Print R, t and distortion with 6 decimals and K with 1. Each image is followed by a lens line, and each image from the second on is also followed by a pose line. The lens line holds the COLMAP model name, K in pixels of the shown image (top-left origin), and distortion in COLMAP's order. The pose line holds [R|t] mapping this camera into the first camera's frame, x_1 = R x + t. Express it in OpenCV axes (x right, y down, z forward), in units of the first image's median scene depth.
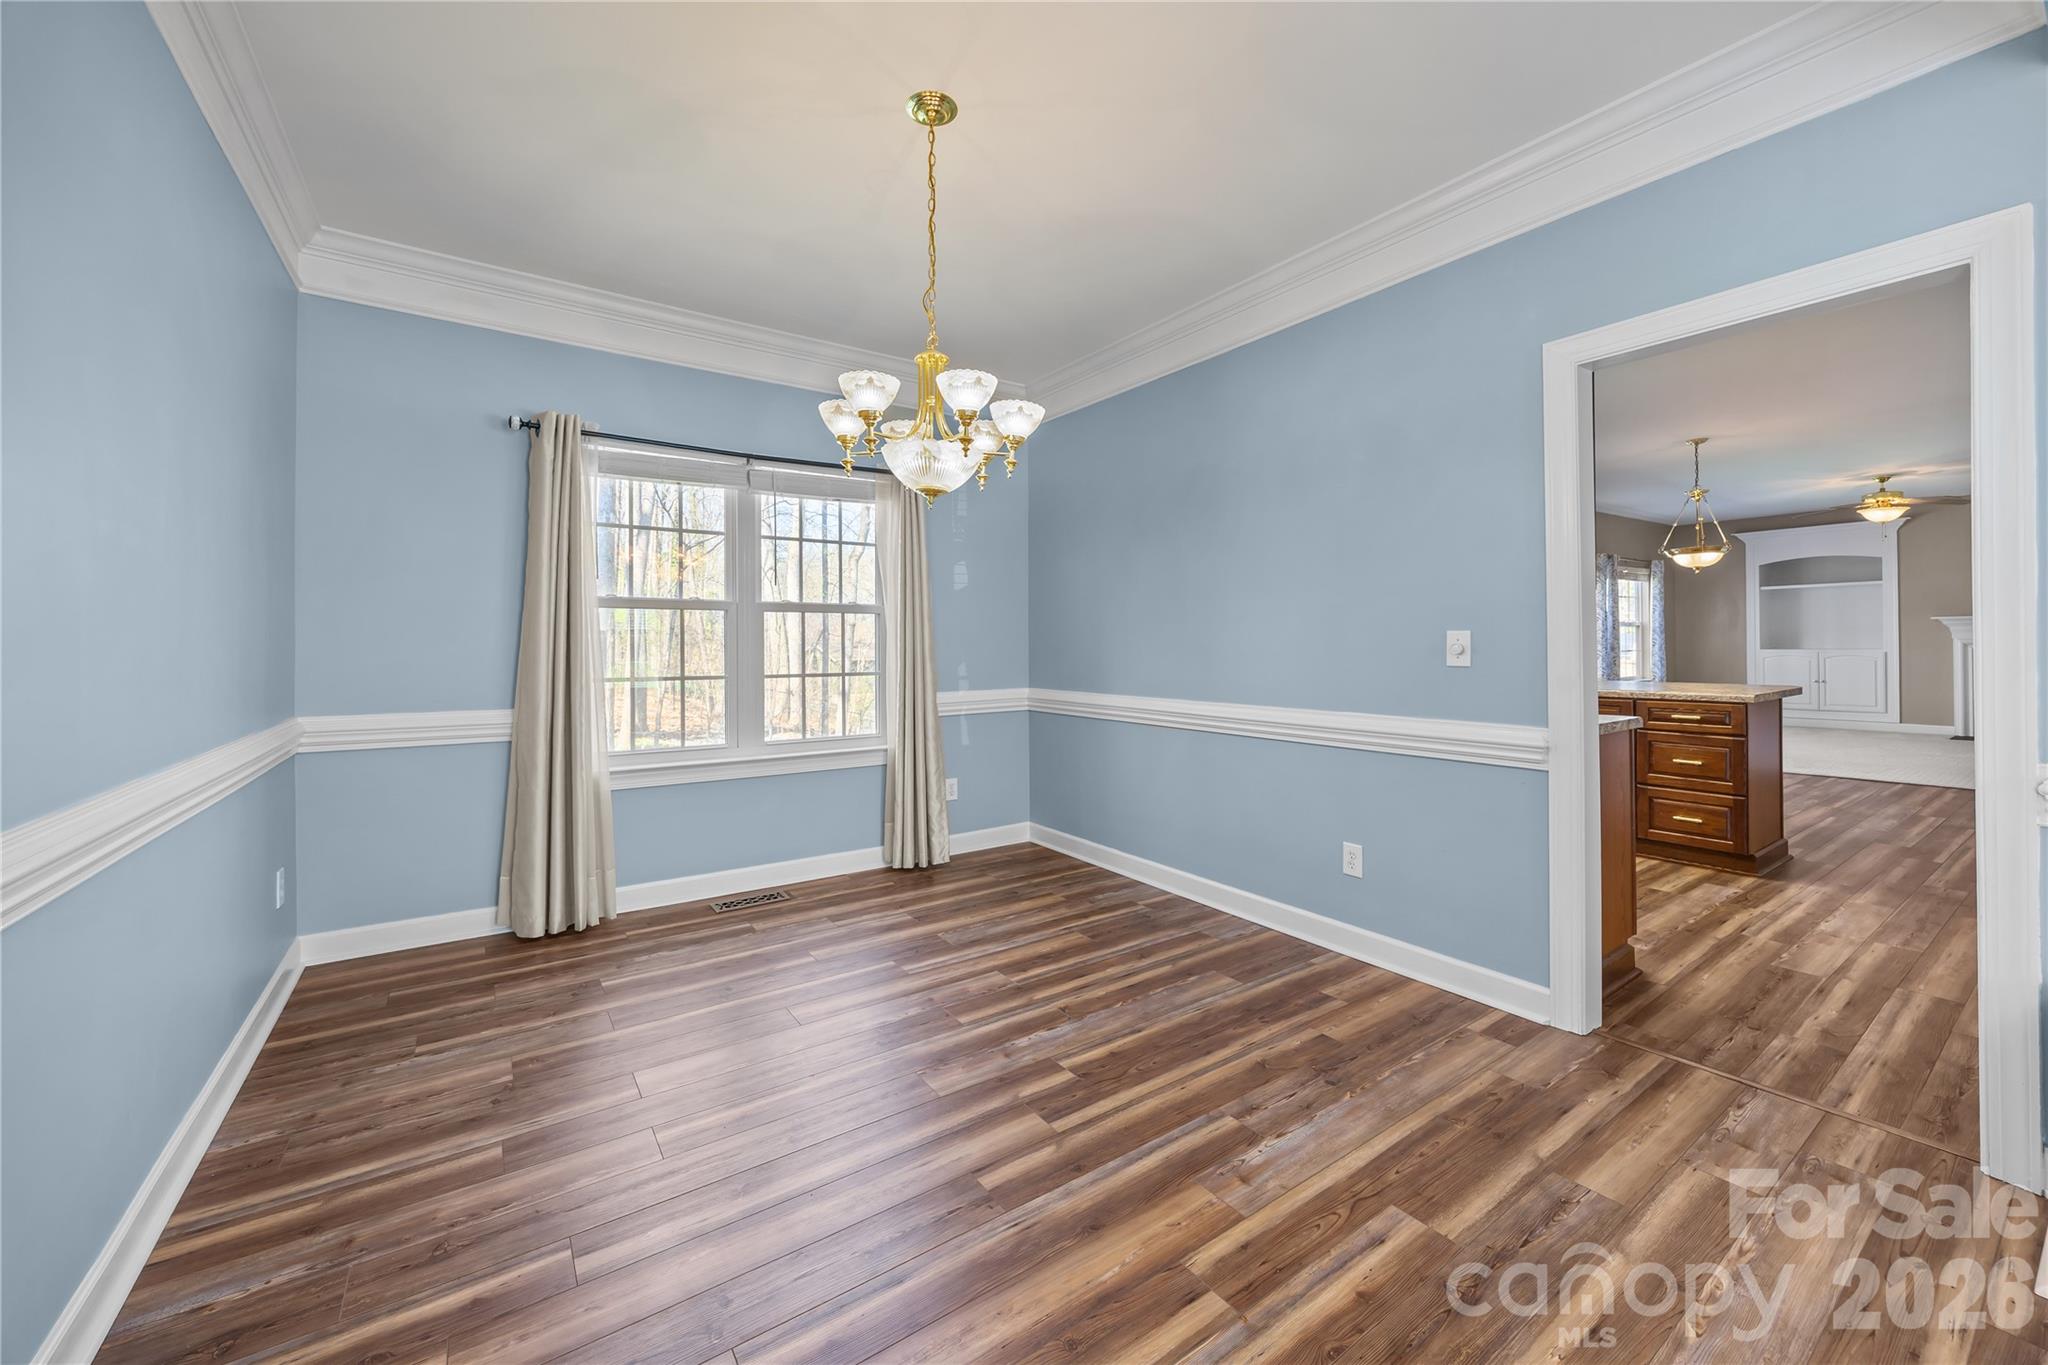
lens RADIAL K [[785.0, 0, 1018.5], [0, 785.0, 643.3], [0, 0, 1]] dist [0.001066, 0.000022]
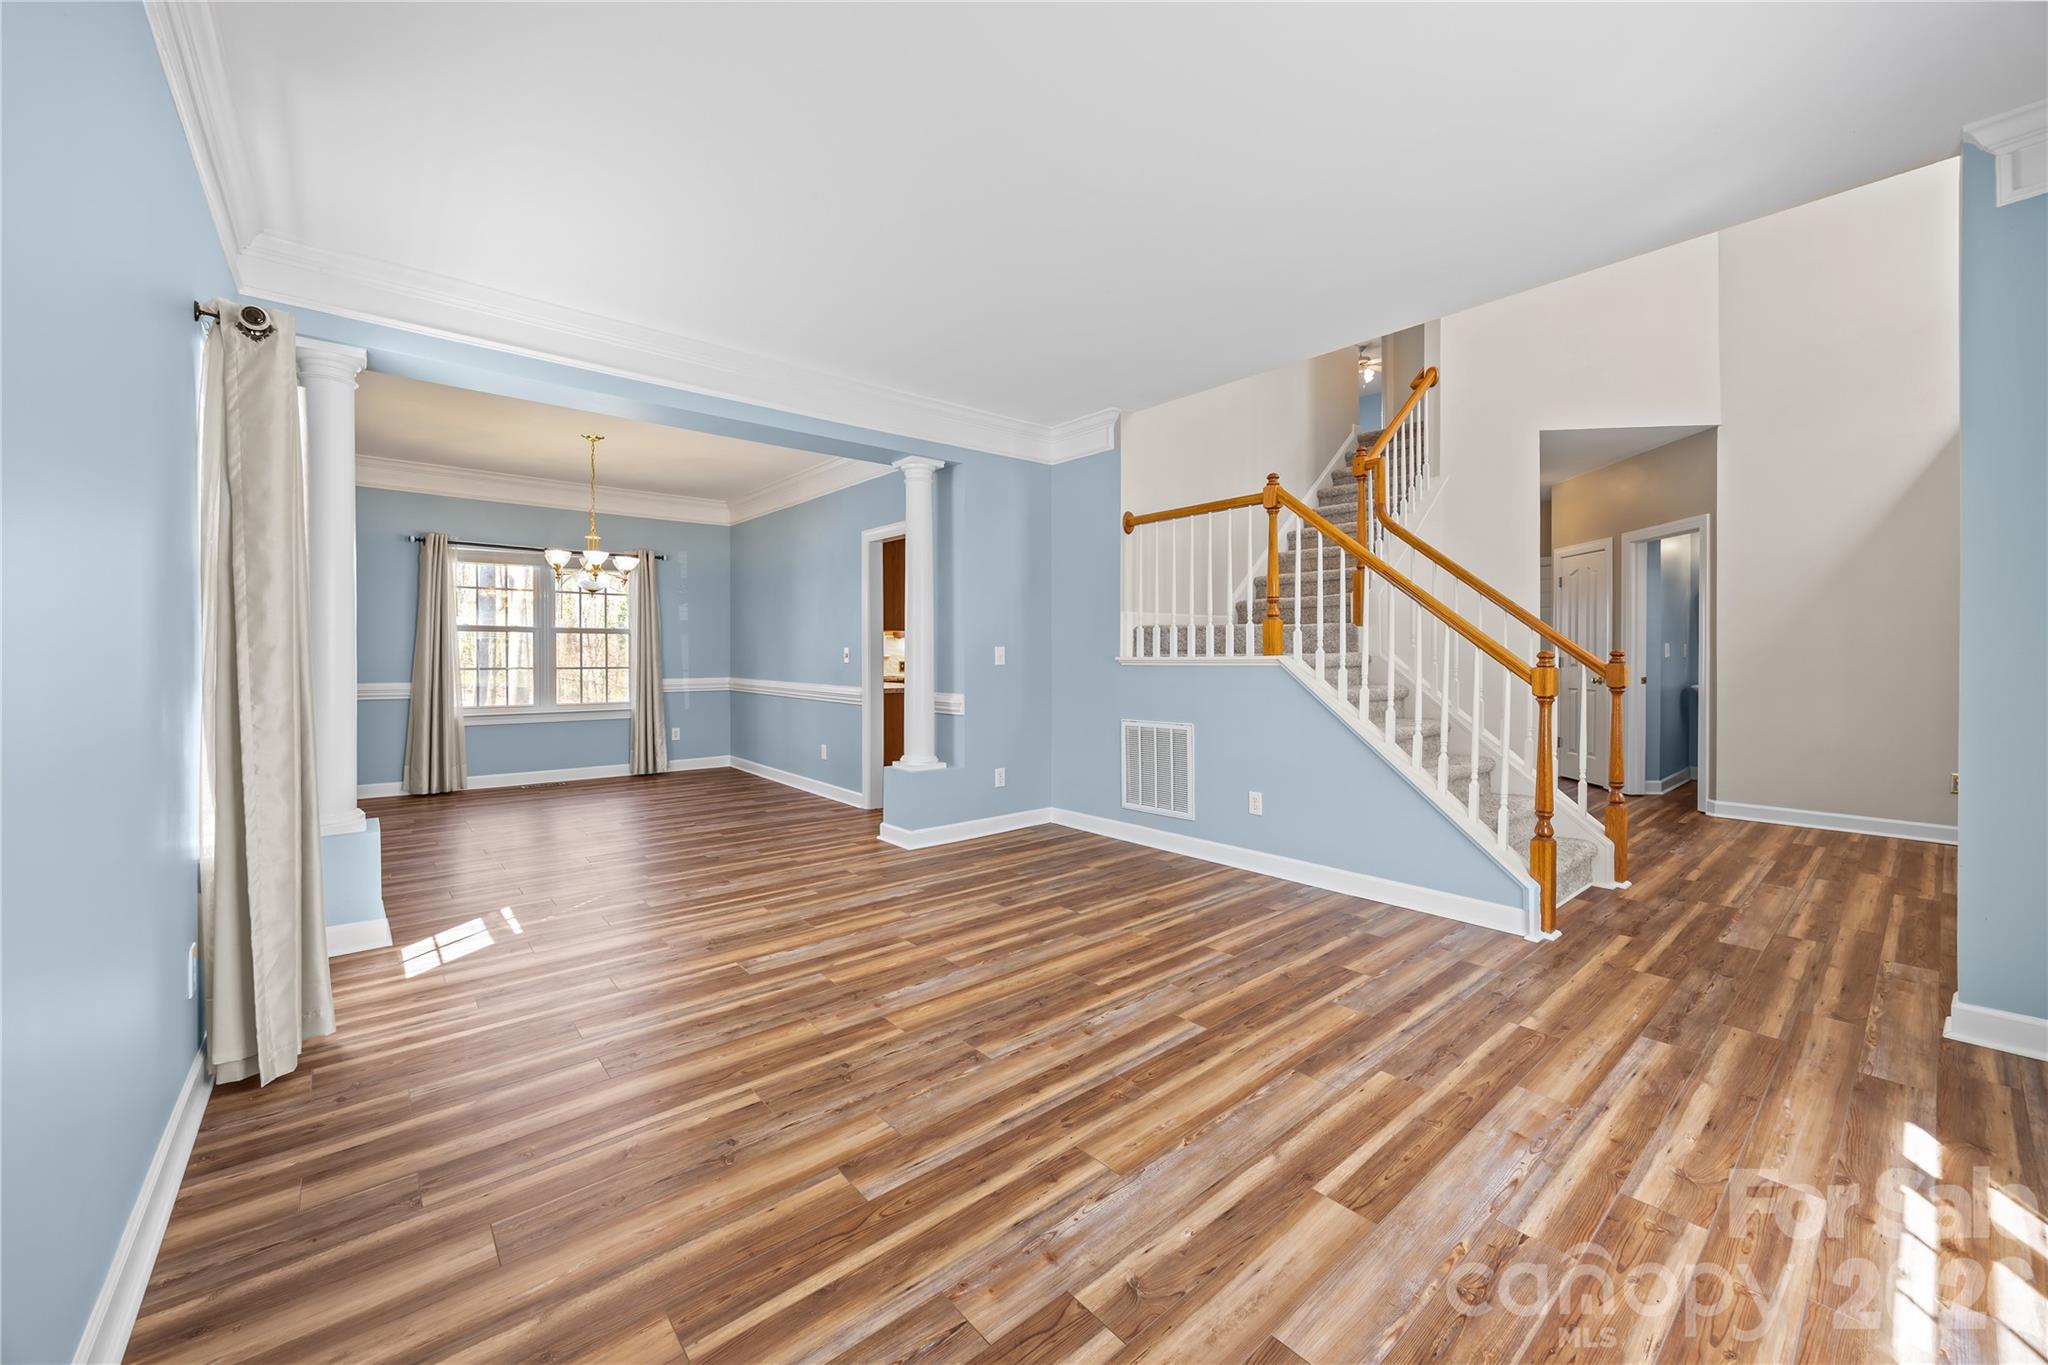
lens RADIAL K [[790.5, 0, 1017.3], [0, 790.5, 658.7], [0, 0, 1]] dist [0.000726, 0.000507]
pose [[0.995244, 0.006754, 0.097180, 0.721514], [-0.007930, 0.999900, 0.011722, -0.013347], [-0.097091, -0.012437, 0.995198, -1.195101]]
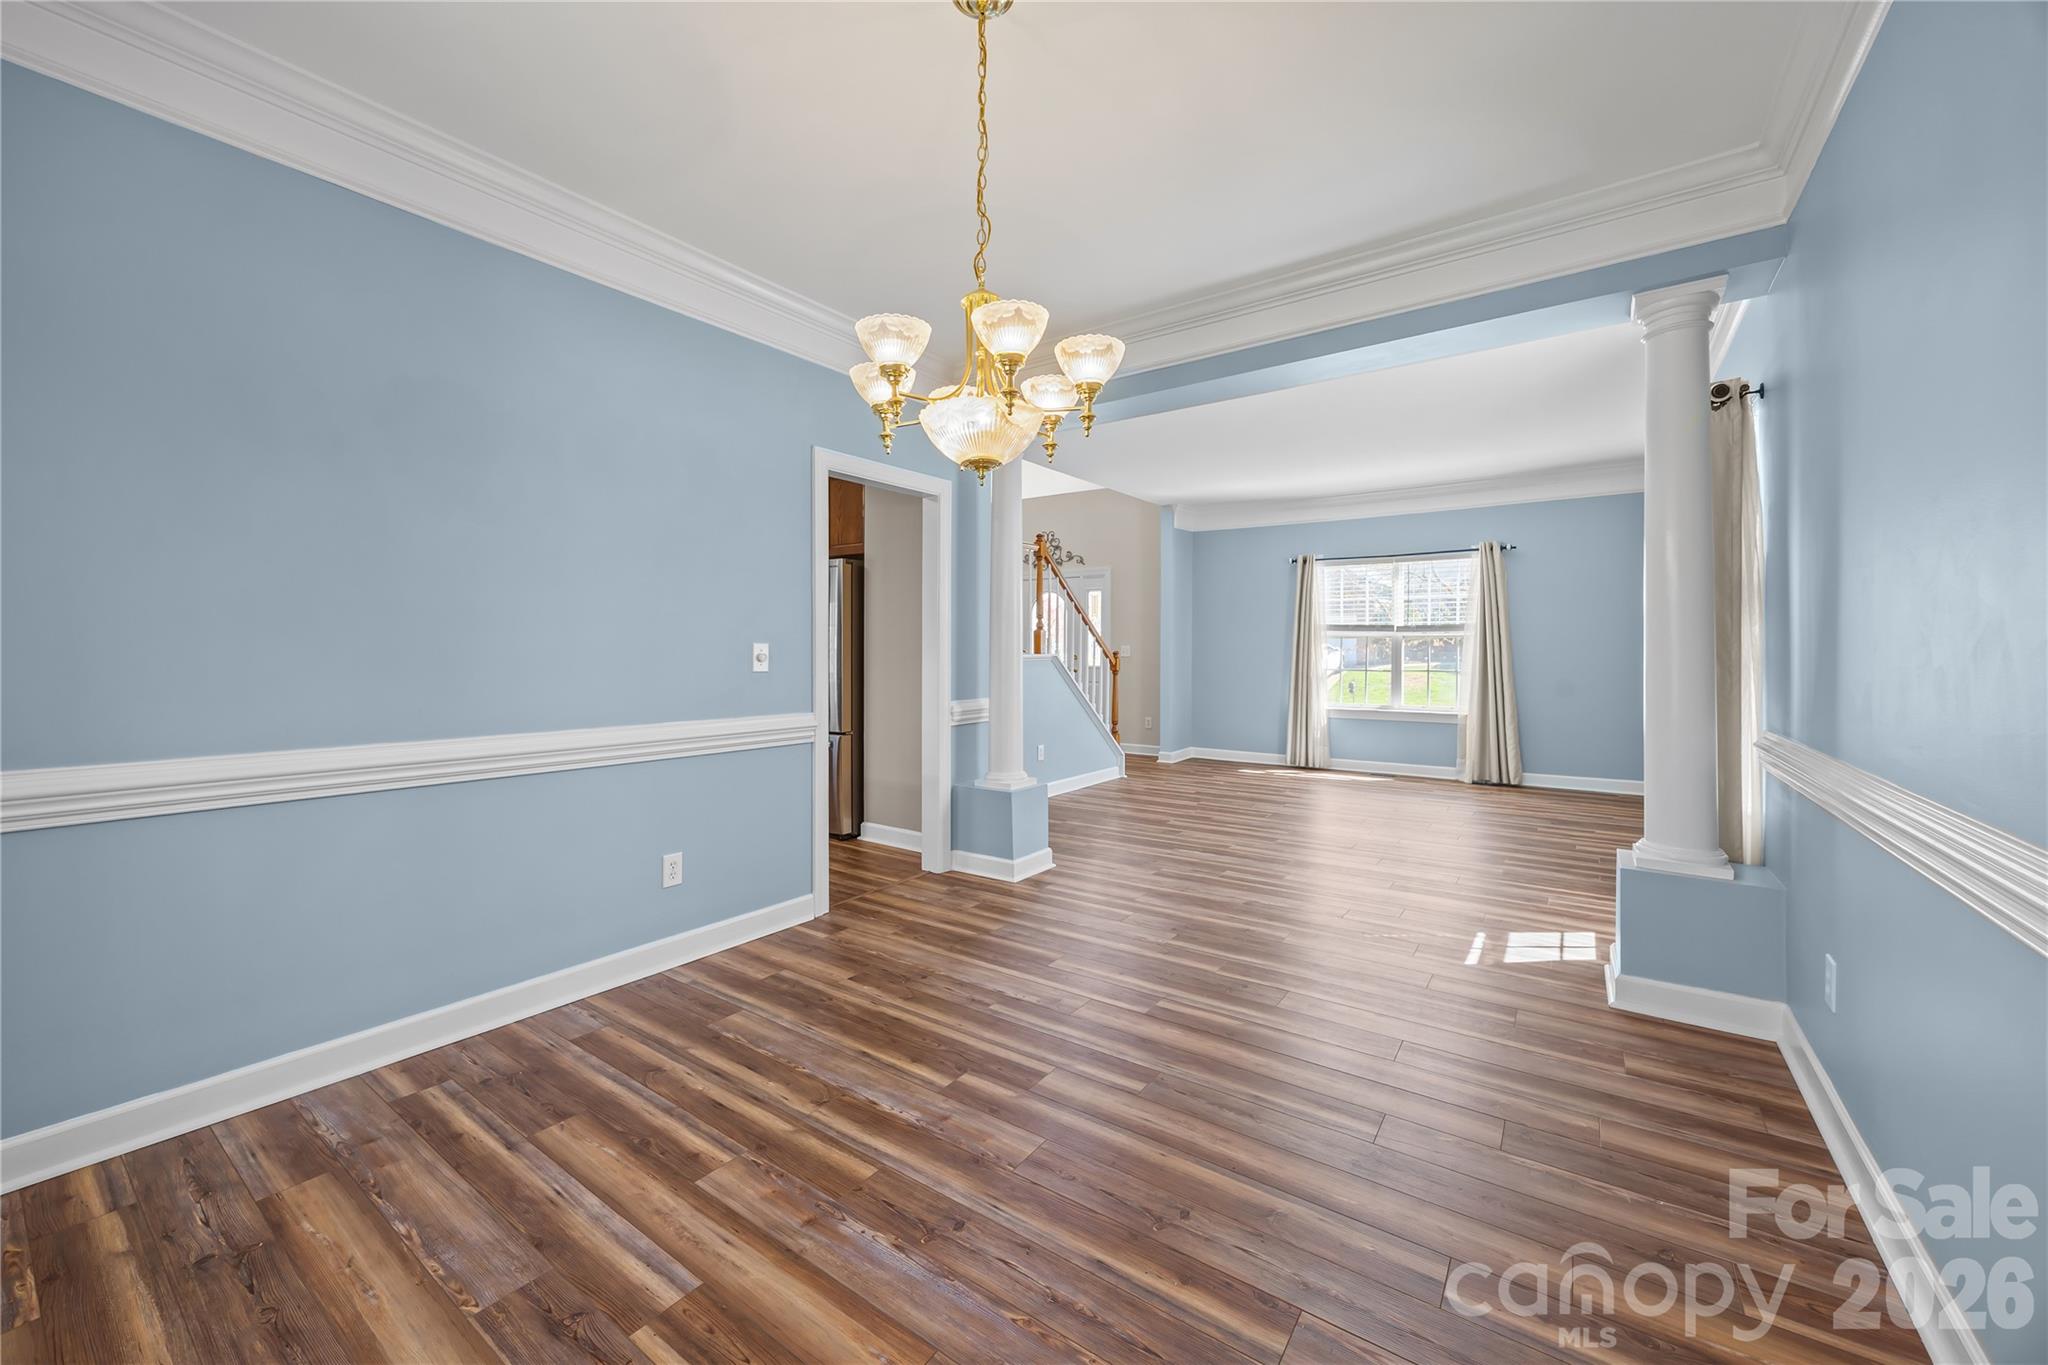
lens RADIAL K [[781.0, 0, 1018.7], [0, 781.0, 655.8], [0, 0, 1]] dist [-0.001925, -0.000027]
pose [[-0.339171, 0.004940, 0.940712, -0.633915], [-0.000882, 0.999984, -0.005570, 0.009155], [-0.940724, -0.002719, -0.339161, 0.892799]]
